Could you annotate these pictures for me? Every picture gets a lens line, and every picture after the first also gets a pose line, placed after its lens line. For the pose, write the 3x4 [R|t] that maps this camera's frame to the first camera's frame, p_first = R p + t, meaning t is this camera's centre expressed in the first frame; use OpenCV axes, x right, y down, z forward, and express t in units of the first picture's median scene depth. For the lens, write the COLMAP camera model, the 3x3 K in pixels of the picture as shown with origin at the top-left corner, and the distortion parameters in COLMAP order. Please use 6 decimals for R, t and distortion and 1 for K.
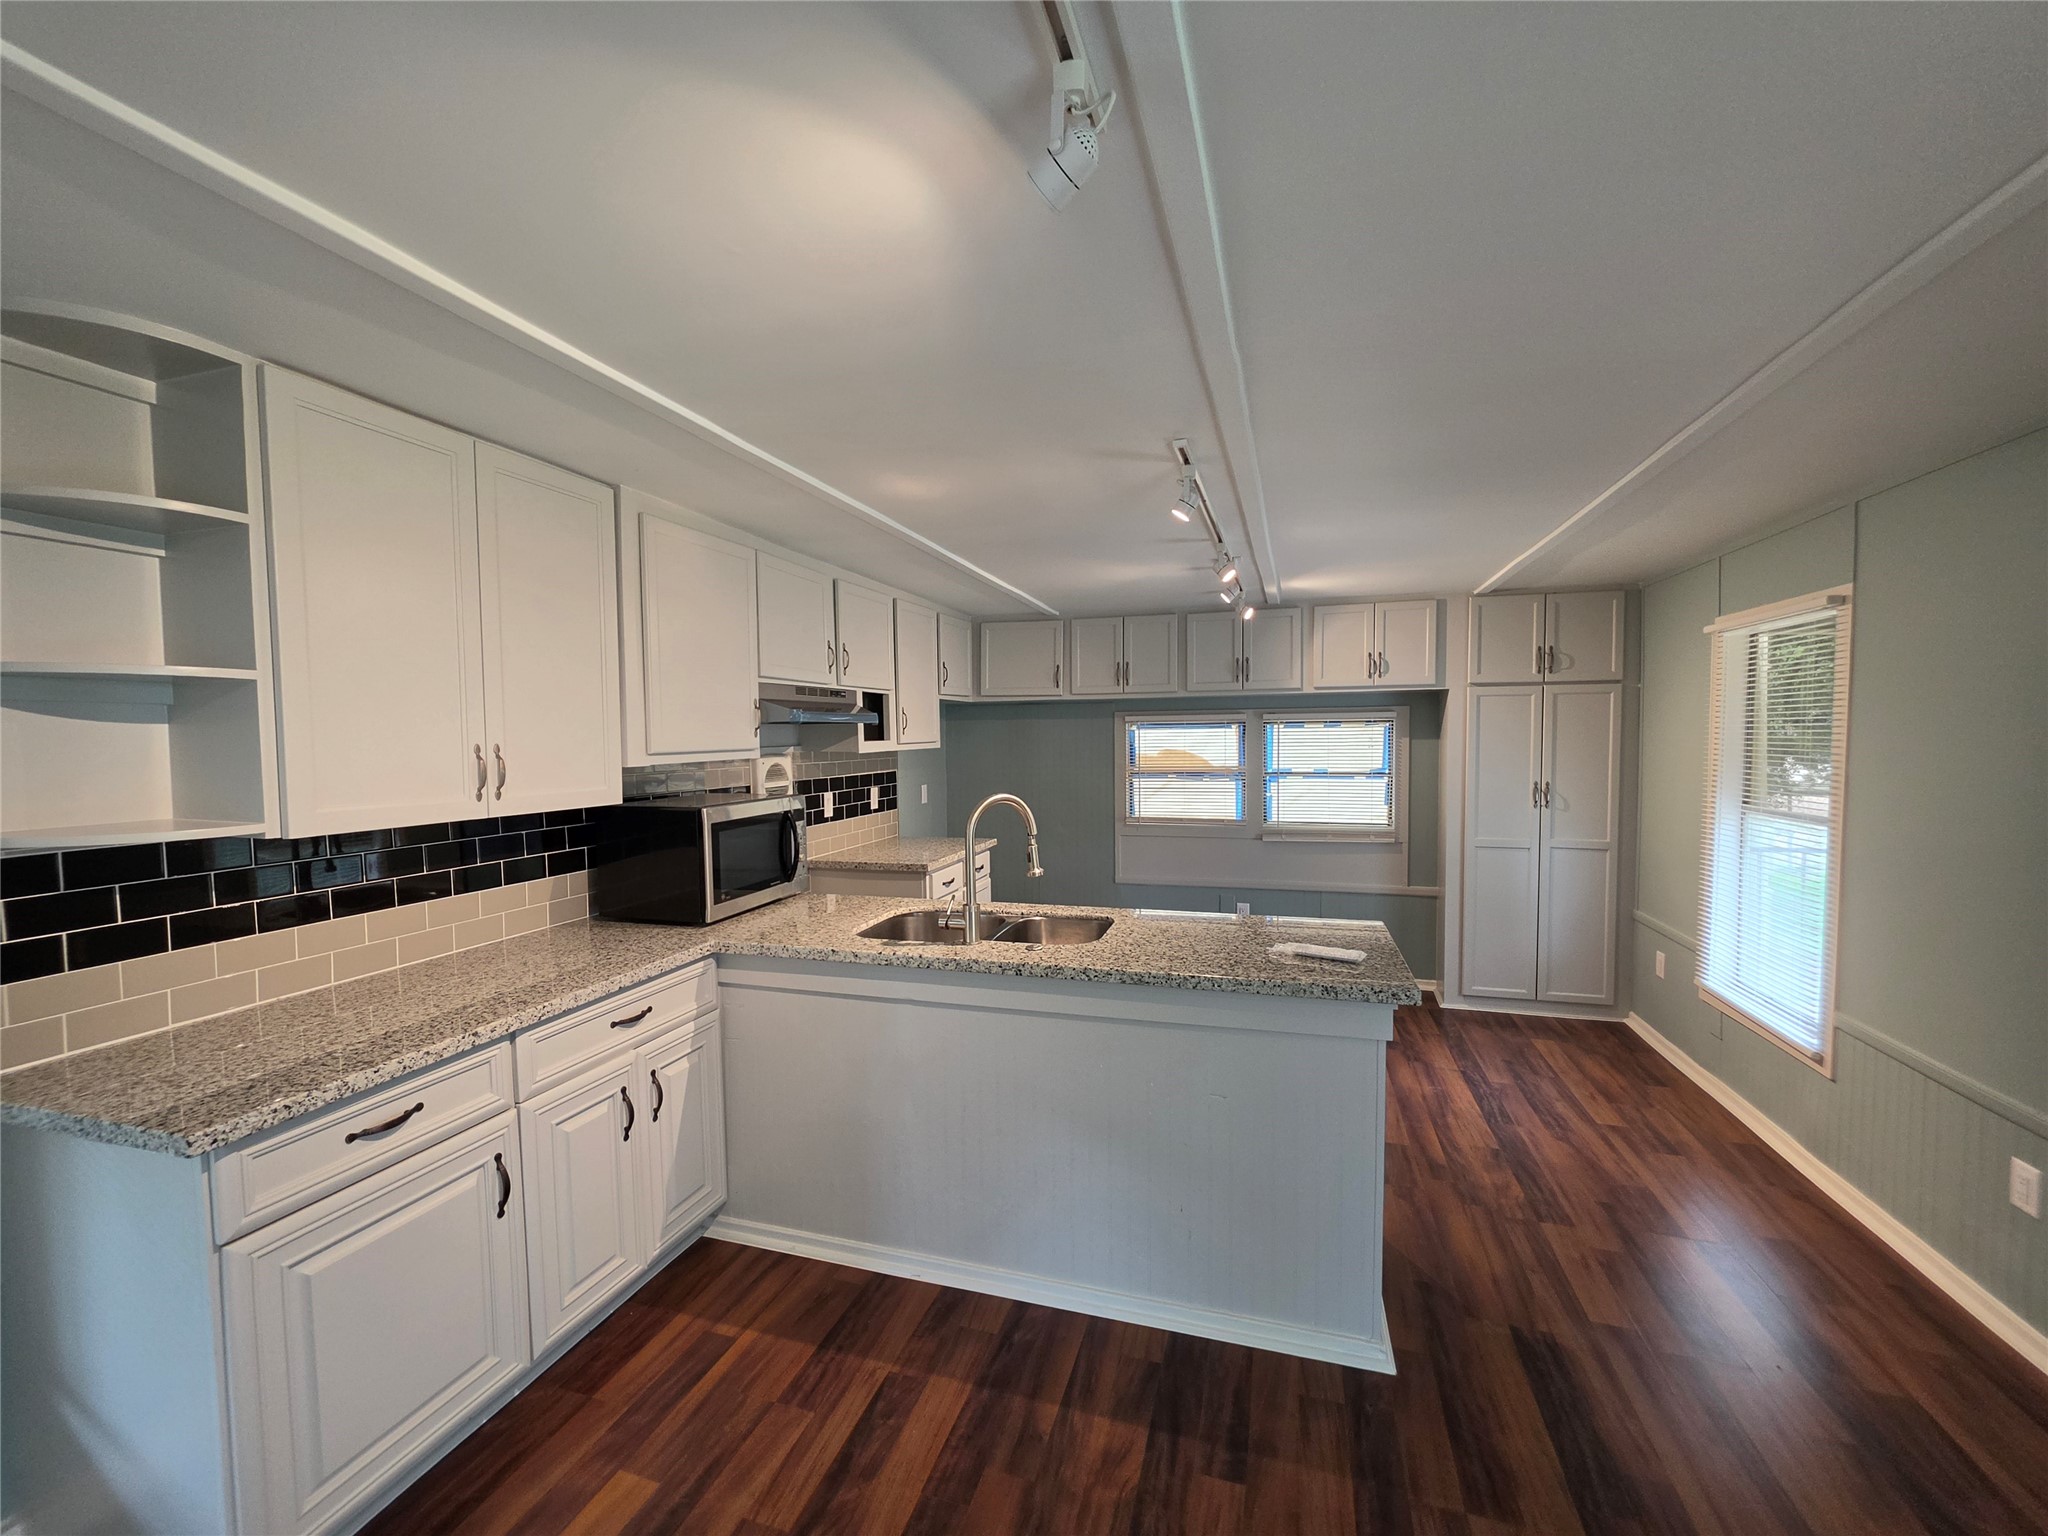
lens RADIAL K [[825.6, 0, 1023.4], [0, 825.6, 770.7], [0, 0, 1]] dist [-0.008754, 0.002755]
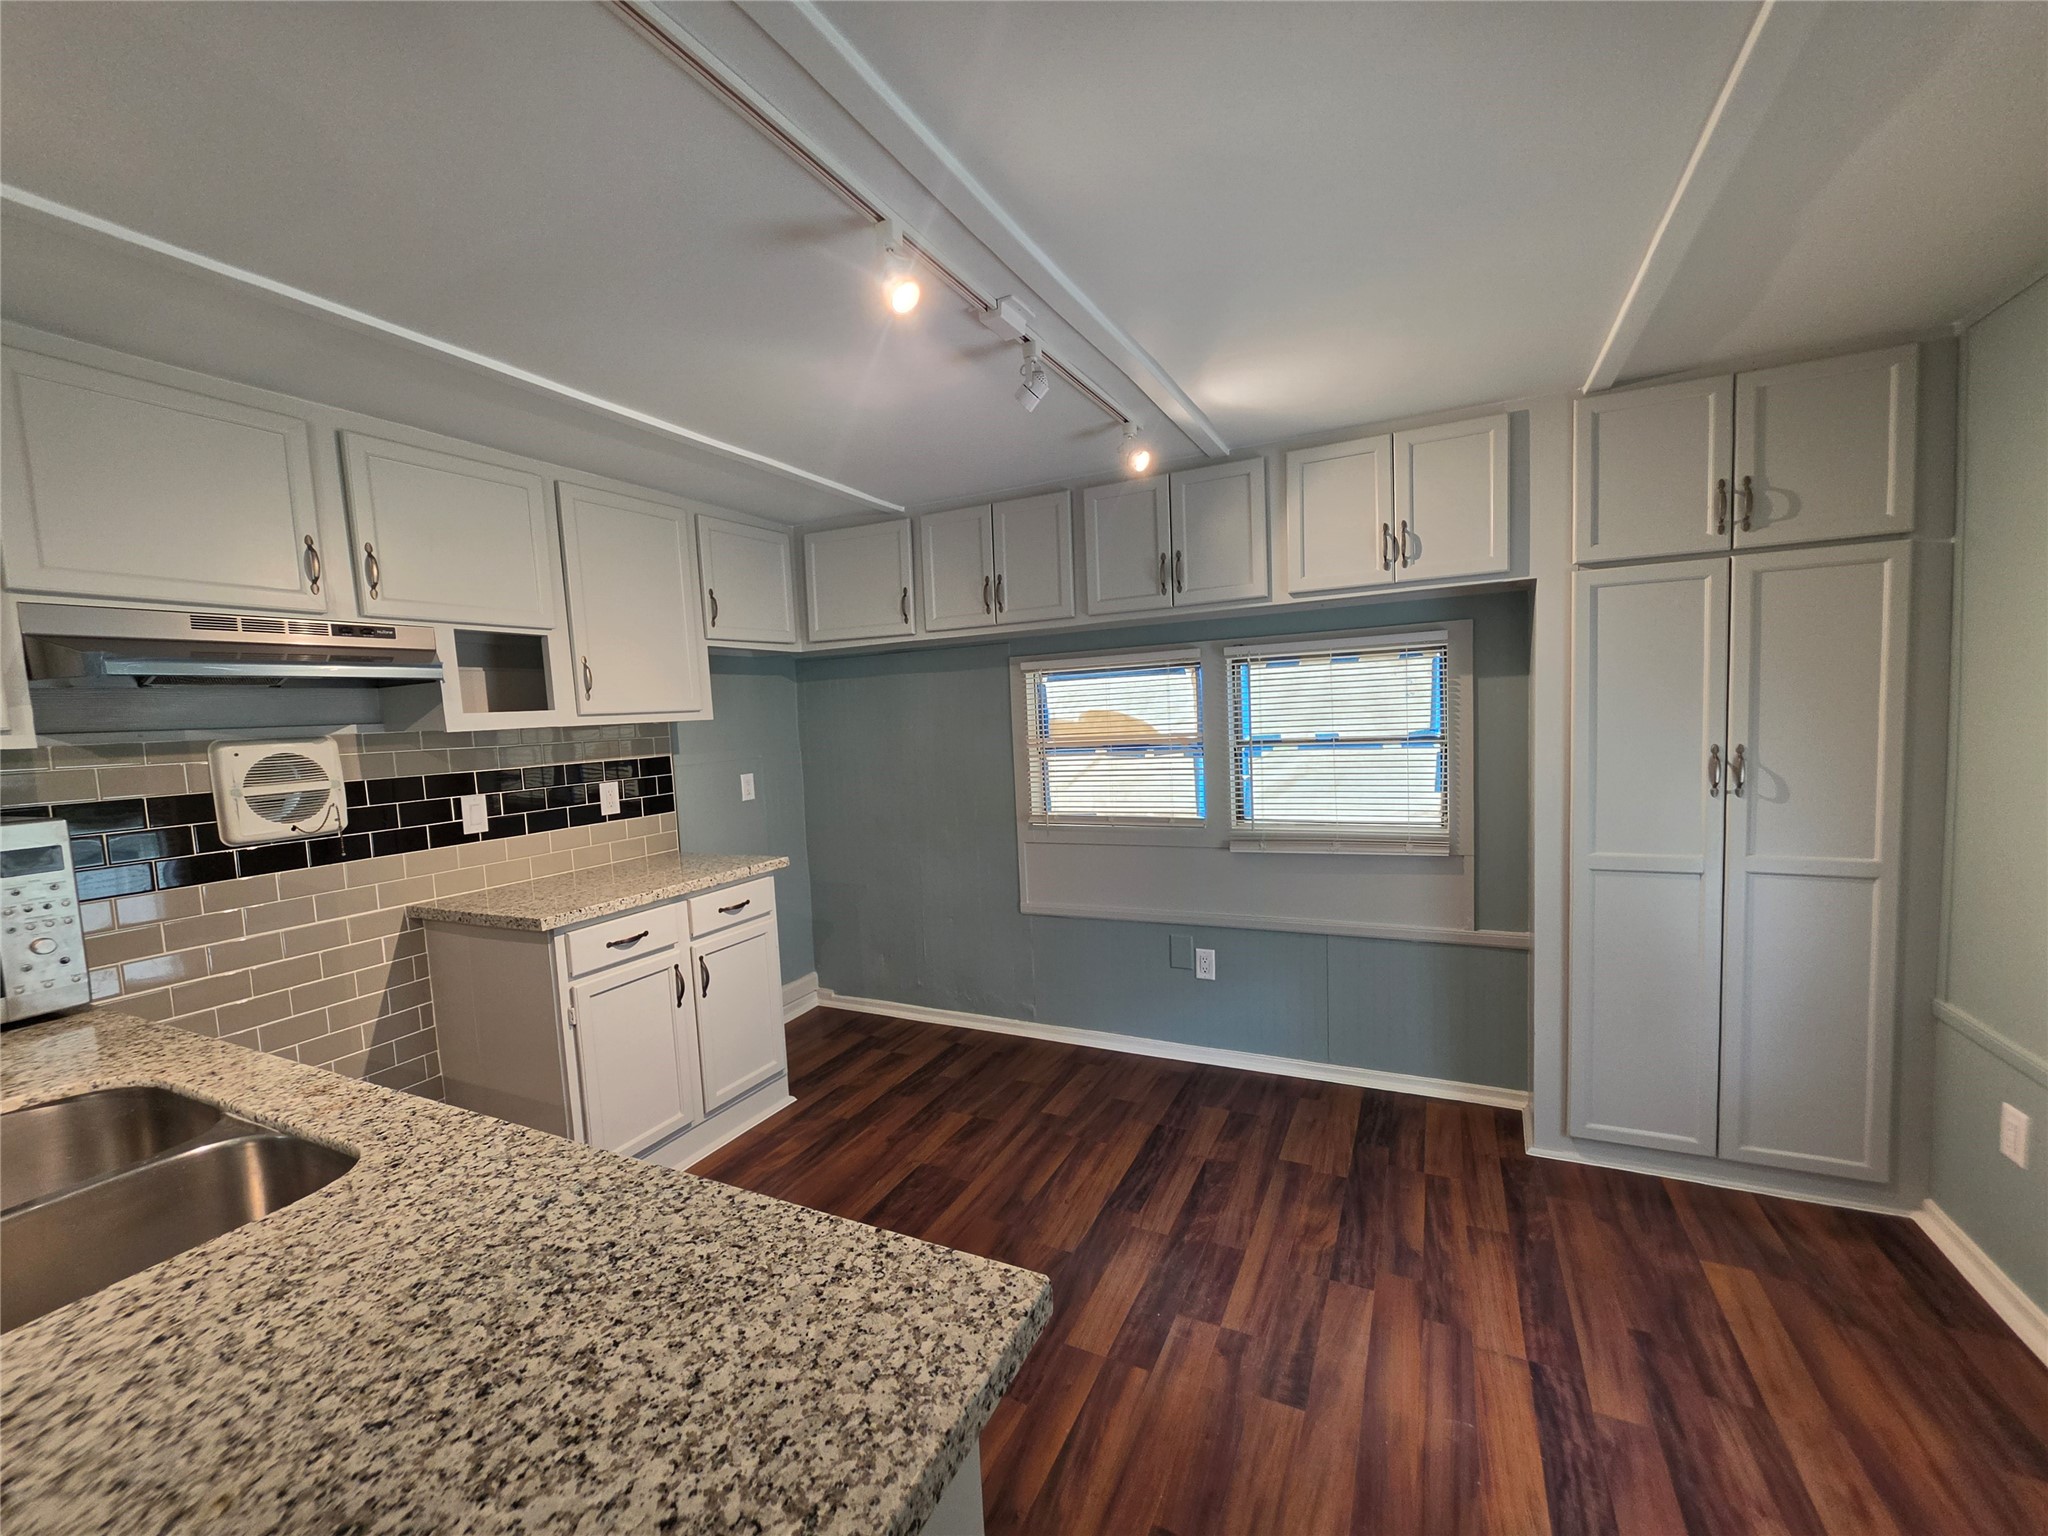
lens RADIAL K [[825.6, 0, 1026.2], [0, 825.6, 773.3], [0, 0, 1]] dist [-0.008754, 0.002755]
pose [[0.987407, -0.023931, -0.156381, 0.265661], [0.029161, 0.999087, 0.031236, 0.001990], [0.155491, -0.035403, 0.987203, 0.407523]]
